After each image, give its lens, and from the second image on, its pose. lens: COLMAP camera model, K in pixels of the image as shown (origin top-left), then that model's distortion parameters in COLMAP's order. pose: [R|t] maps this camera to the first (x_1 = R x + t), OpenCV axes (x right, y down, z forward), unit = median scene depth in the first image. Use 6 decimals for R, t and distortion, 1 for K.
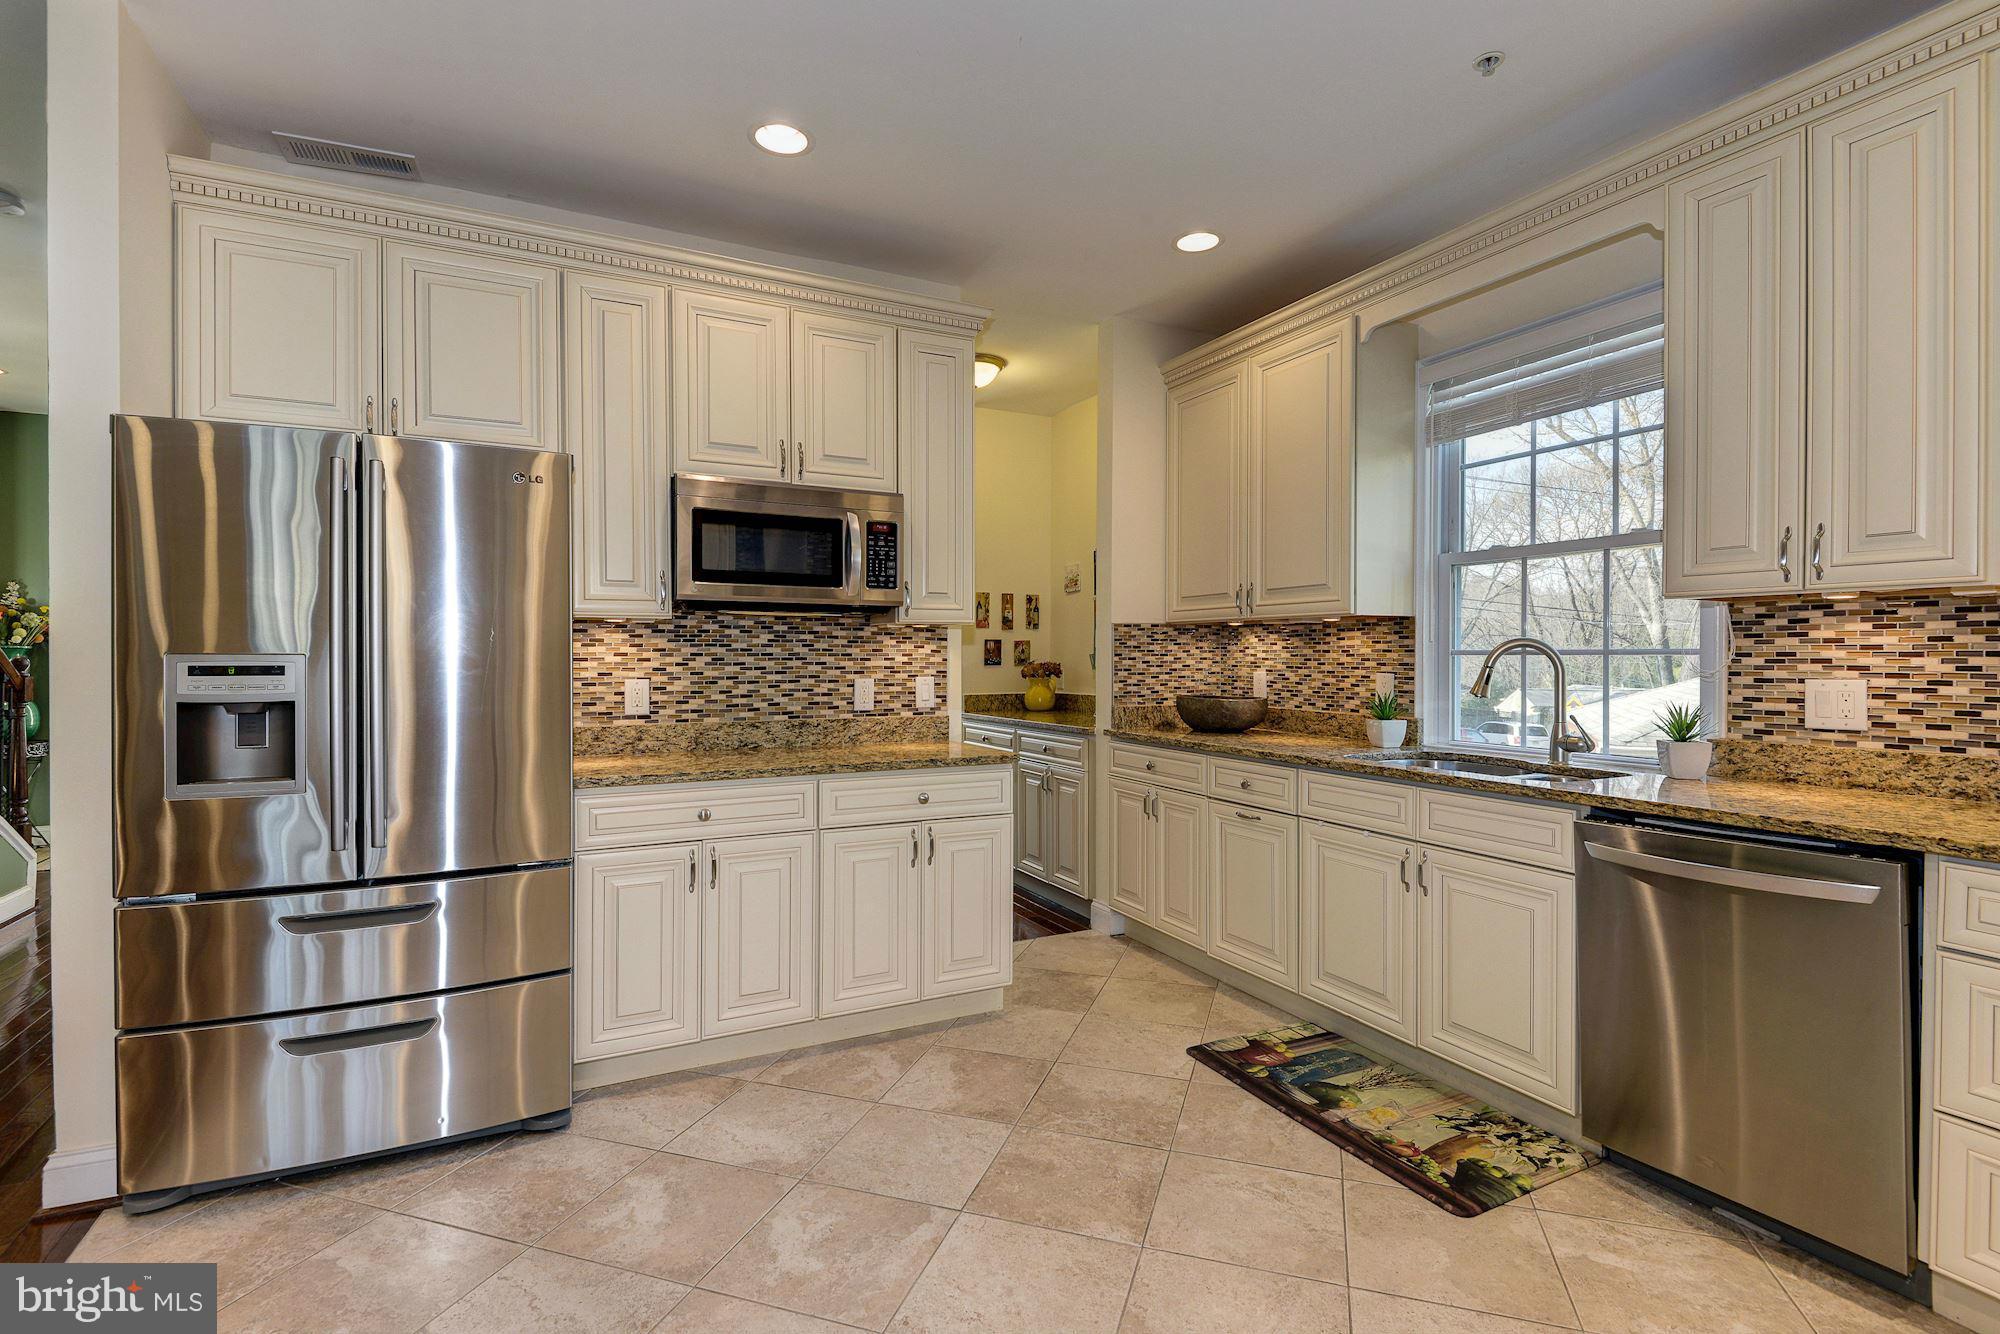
lens RADIAL K [[920.9, 0, 1000.0], [0, 920.9, 667.0], [0, 0, 1]] dist [0.019343, -0.022511]
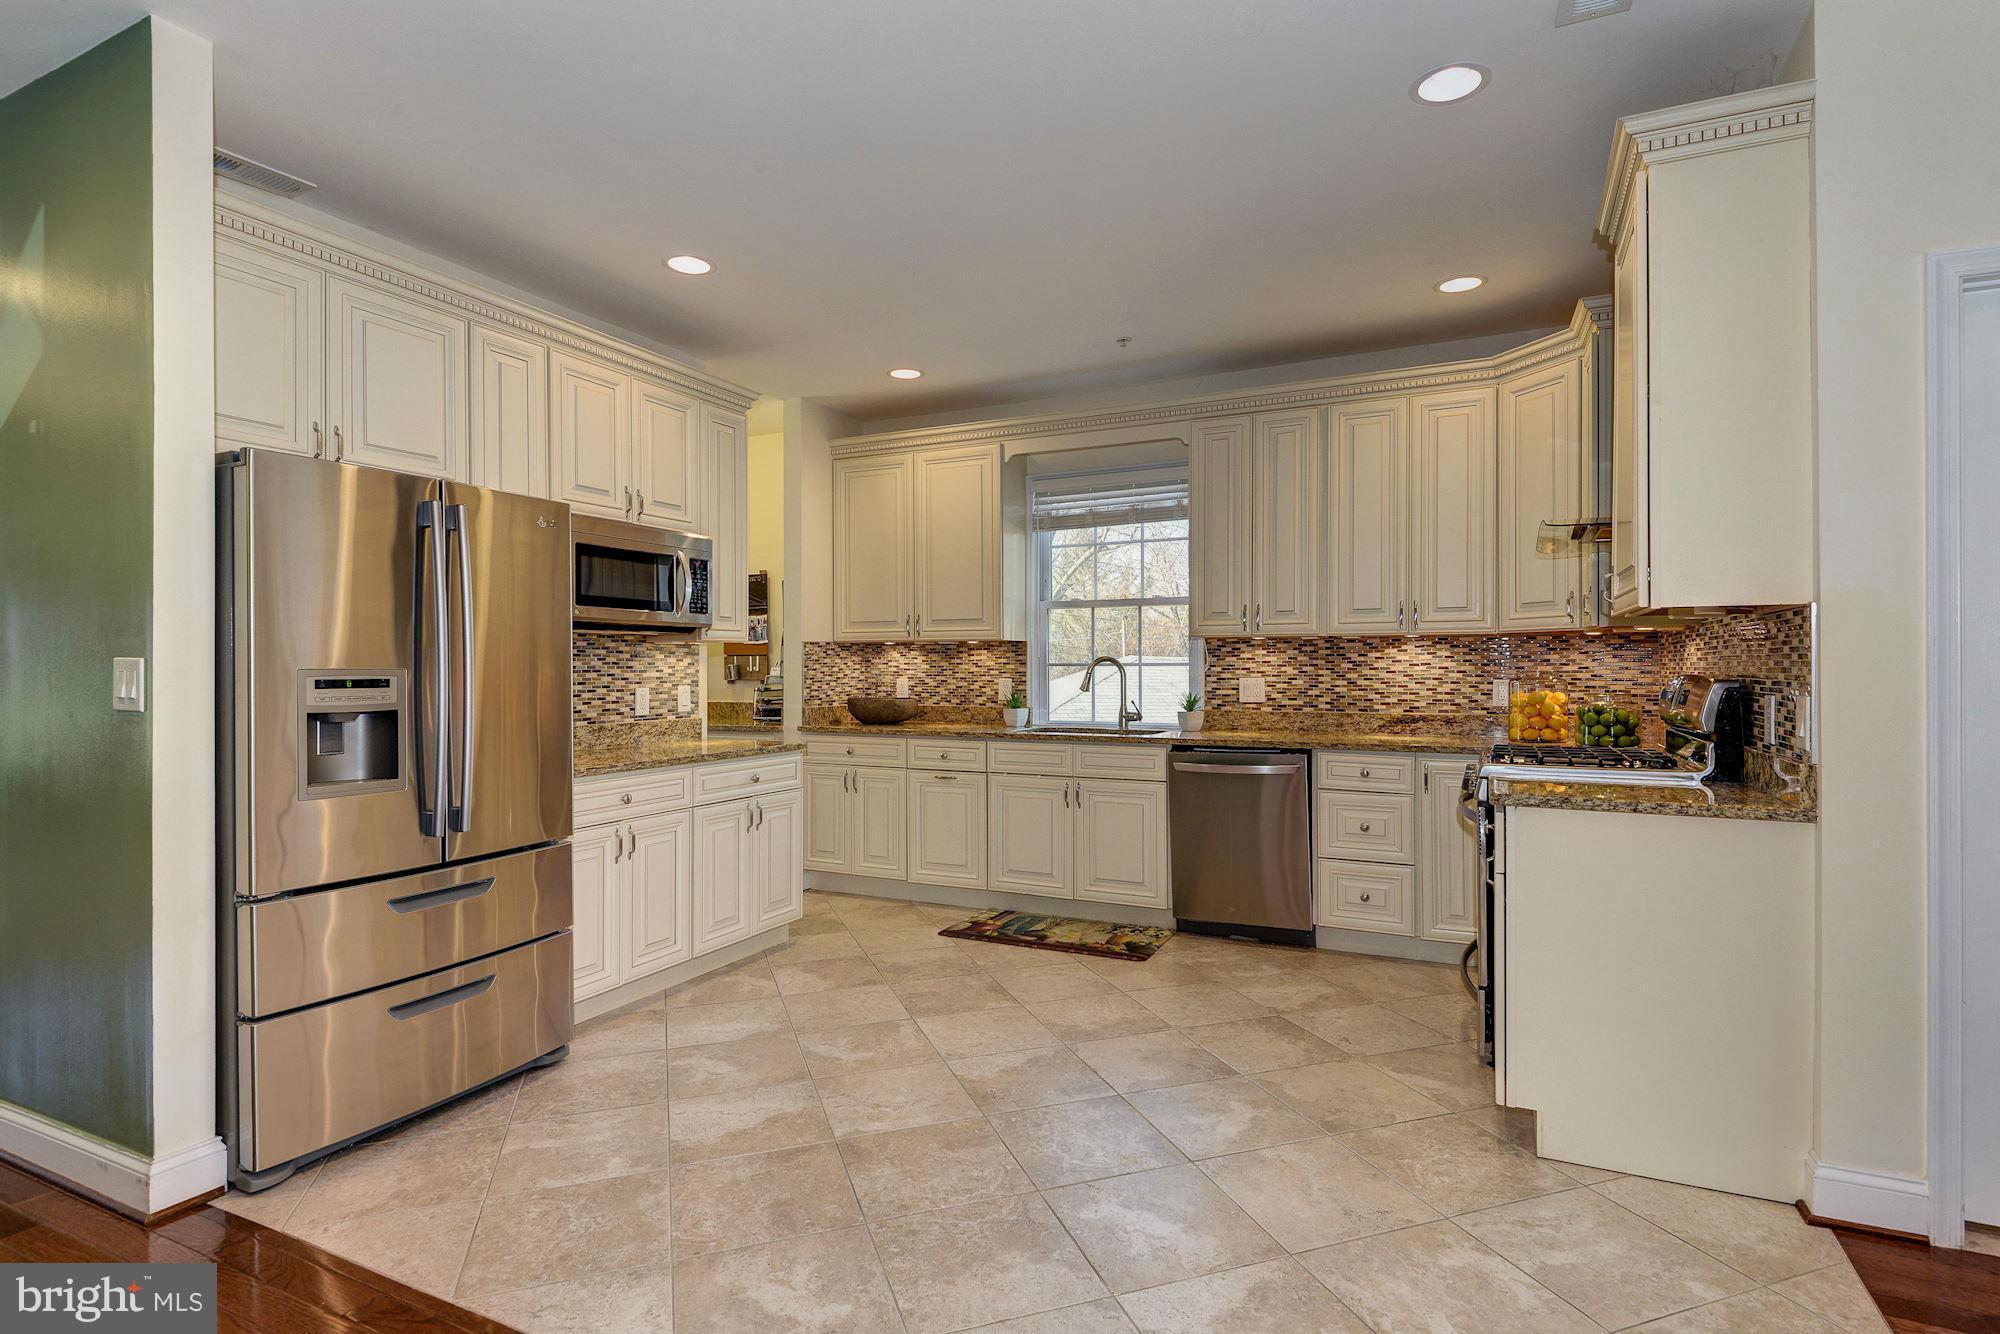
lens RADIAL K [[920.9, 0, 1000.0], [0, 920.9, 667.0], [0, 0, 1]] dist [0.019343, -0.022511]
pose [[0.810697, -0.003164, 0.585457, -0.596437], [0.009970, 0.999915, -0.008402, 0.000815], [-0.585381, 0.012648, 0.810660, -0.266942]]
